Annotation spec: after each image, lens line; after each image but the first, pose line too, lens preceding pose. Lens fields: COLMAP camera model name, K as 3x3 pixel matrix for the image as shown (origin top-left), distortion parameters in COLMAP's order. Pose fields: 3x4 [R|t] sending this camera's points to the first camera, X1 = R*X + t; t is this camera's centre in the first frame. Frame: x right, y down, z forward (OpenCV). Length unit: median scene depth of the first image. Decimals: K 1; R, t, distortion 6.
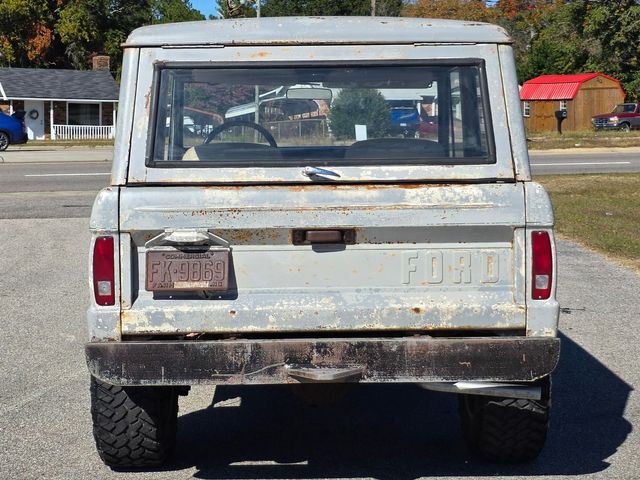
lens RADIAL K [[1083.0, 0, 317.4], [0, 1083.0, 222.0], [0, 0, 1]] dist [0.193684, -0.254385]
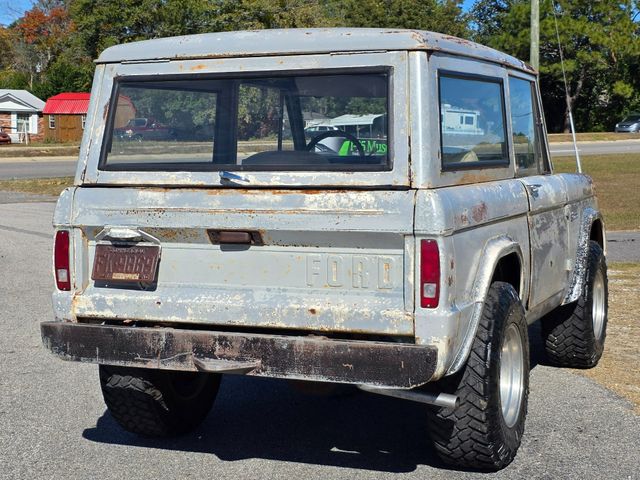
lens RADIAL K [[1121.6, 0, 320.0], [0, 1121.6, 240.0], [0, 0, 1]] dist [0.182323, -0.044275]
pose [[0.913334, 0.035952, -0.405620, 0.534143], [-0.030997, 0.999343, 0.018782, -0.007327], [0.406029, -0.004581, 0.913849, 0.023792]]
